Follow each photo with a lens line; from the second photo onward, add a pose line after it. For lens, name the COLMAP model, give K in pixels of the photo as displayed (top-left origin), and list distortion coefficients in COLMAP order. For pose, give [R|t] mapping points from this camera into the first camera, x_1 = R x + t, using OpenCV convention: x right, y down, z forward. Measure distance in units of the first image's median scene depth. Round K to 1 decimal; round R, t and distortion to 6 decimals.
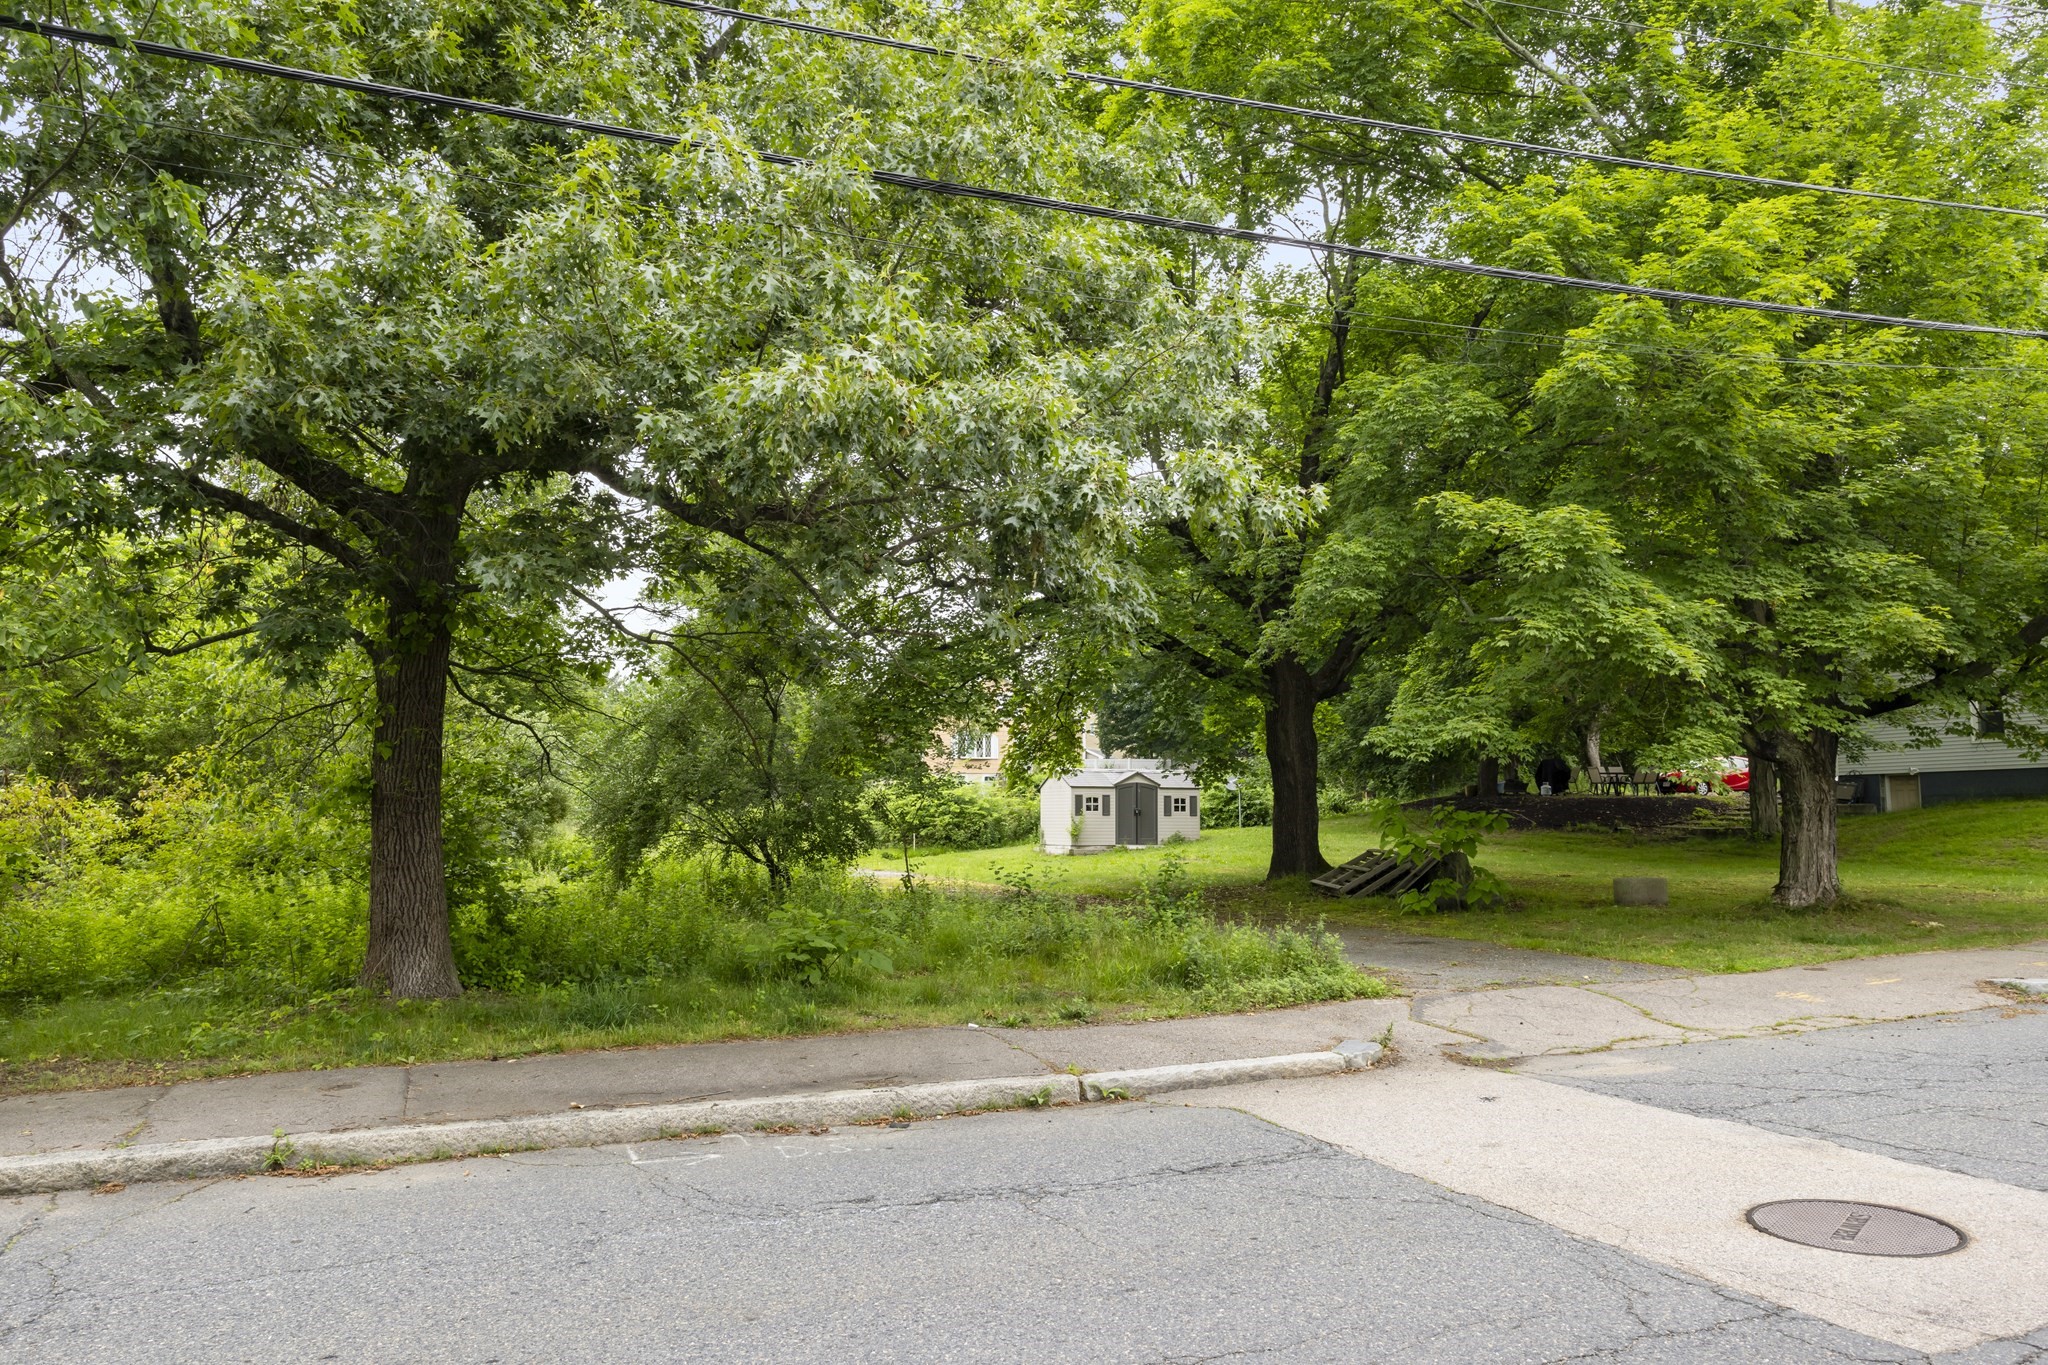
lens RADIAL K [[1394.6, 0, 1024.0], [0, 1394.6, 682.5], [0, 0, 1]] dist [-0.005662, 0.000671]
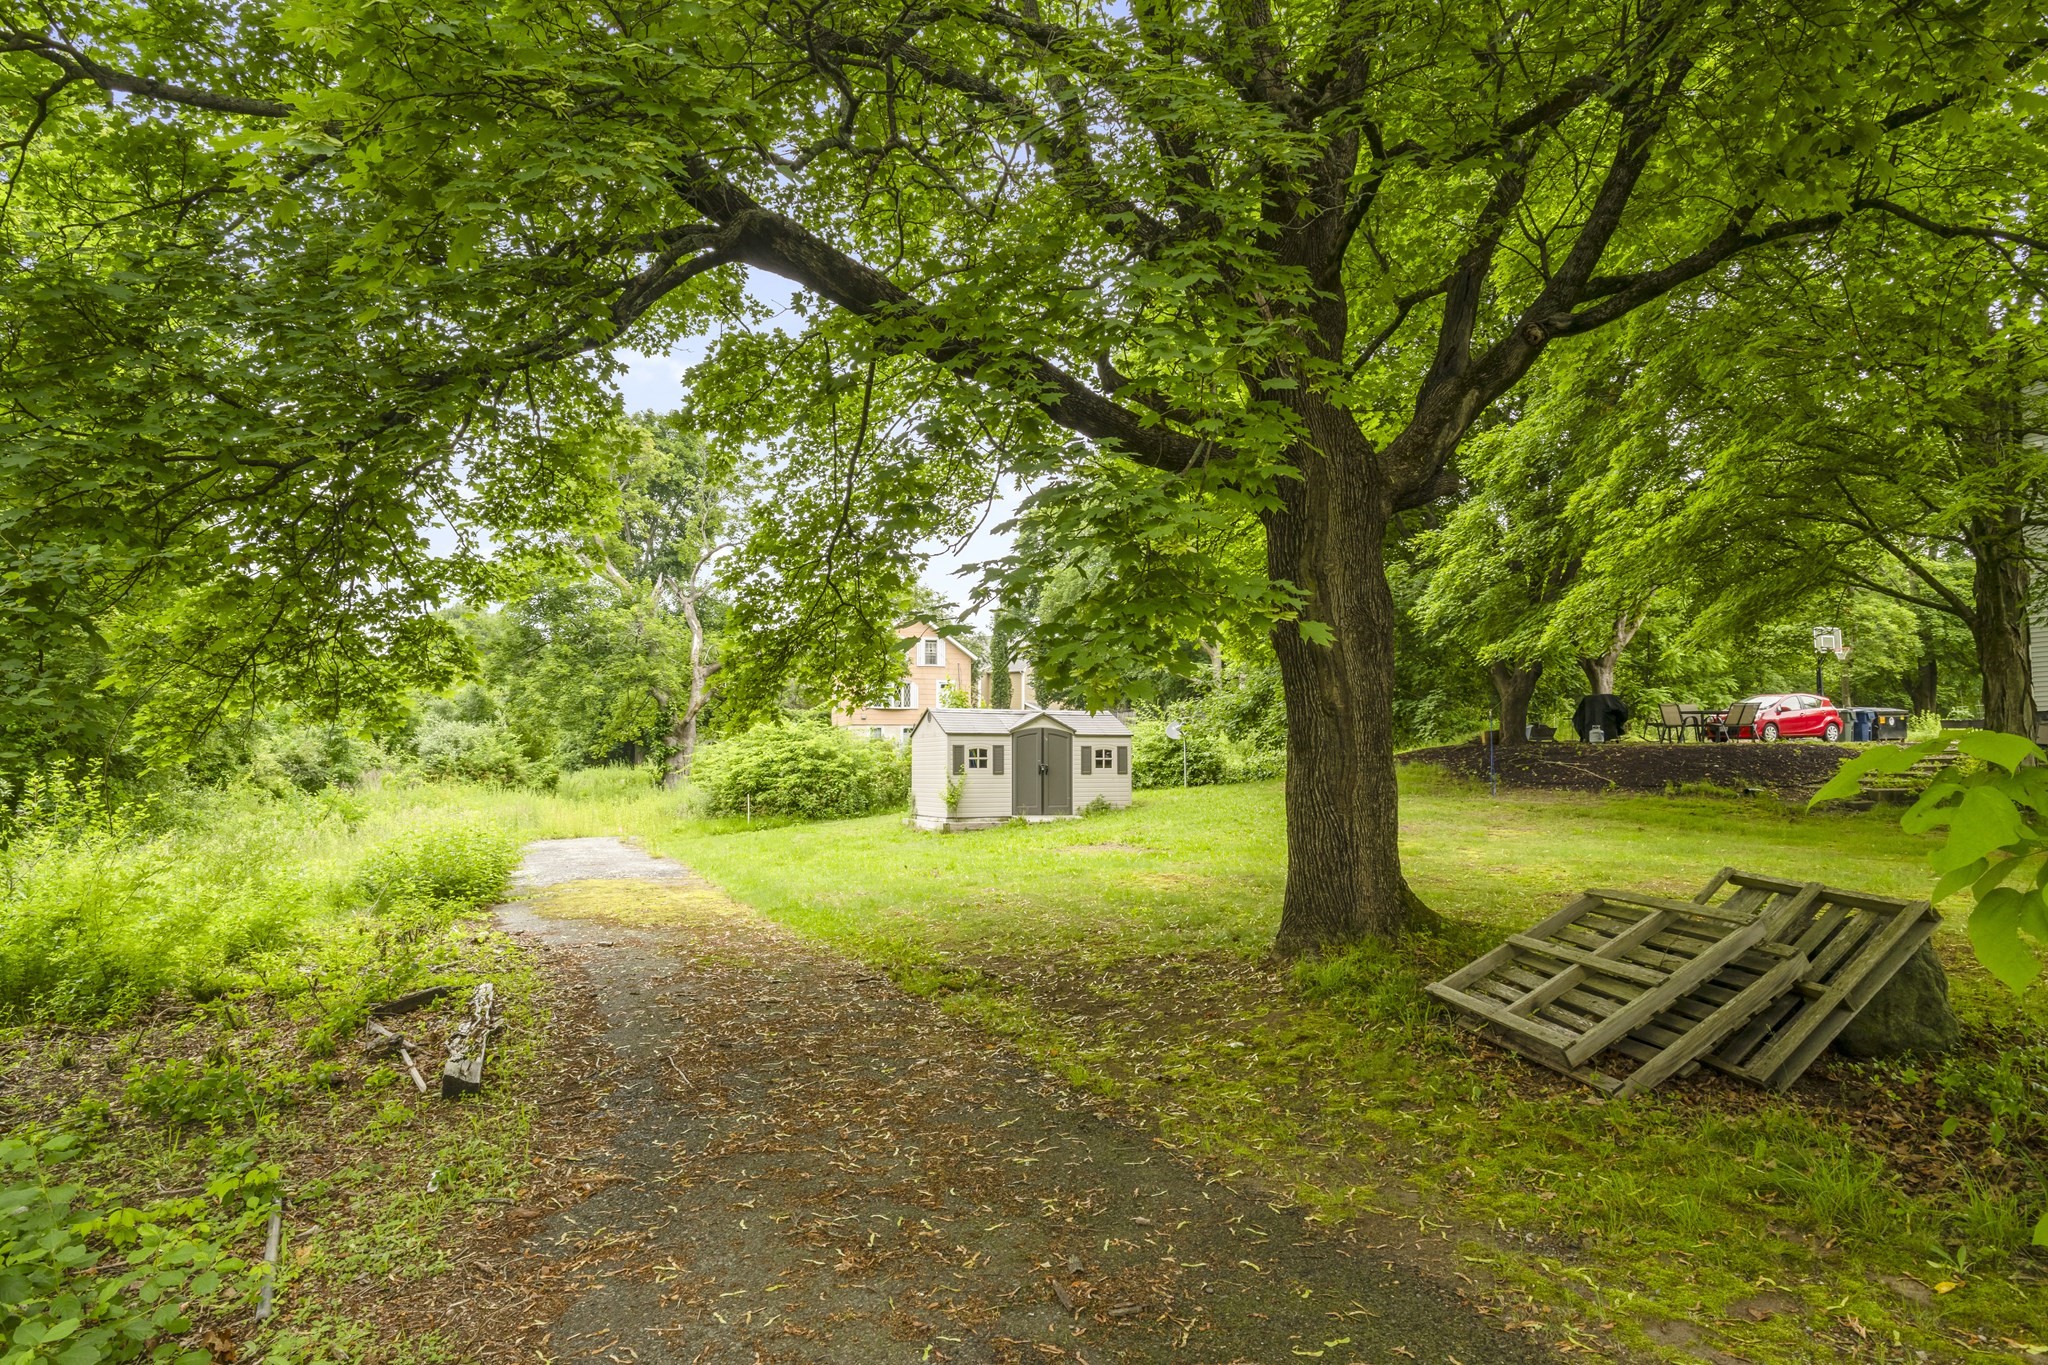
lens RADIAL K [[1179.2, 0, 1024.0], [0, 1179.2, 682.5], [0, 0, 1]] dist [-0.001505, -0.000113]
pose [[0.999665, -0.004160, 0.025551, 0.179898], [0.003547, 0.999706, 0.023969, 0.109835], [-0.025644, -0.023870, 0.999386, 1.282099]]
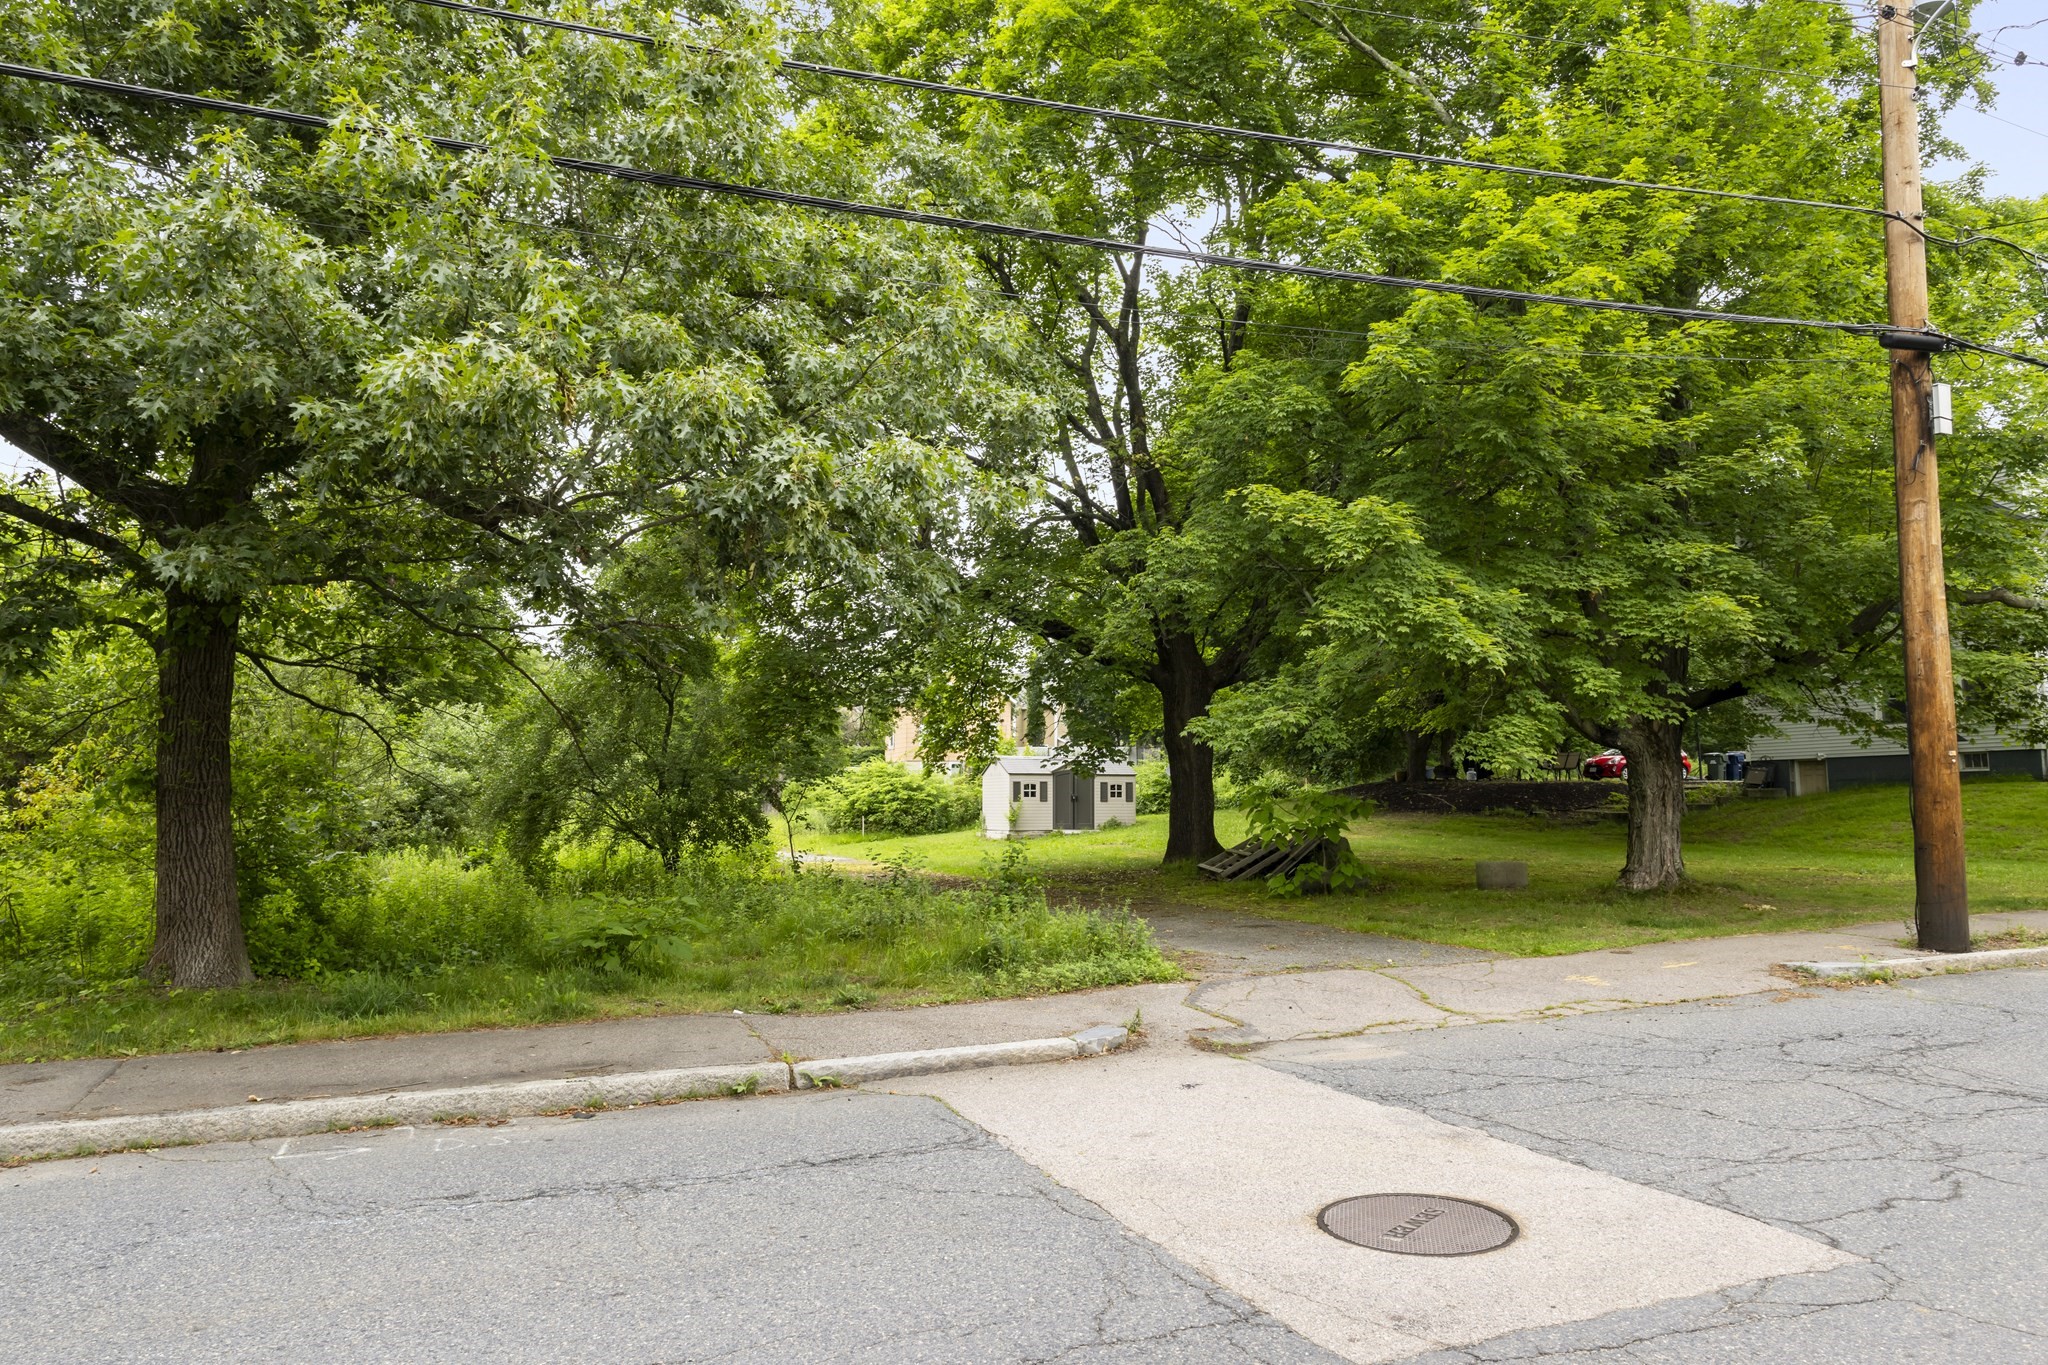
lens RADIAL K [[1337.5, 0, 1024.0], [0, 1337.5, 682.5], [0, 0, 1]] dist [0.010544, -0.002285]
pose [[0.999992, -0.003146, 0.002450, 0.133424], [0.003129, 0.999972, 0.006837, 0.000597], [-0.002472, -0.006829, 0.999974, 0.022863]]
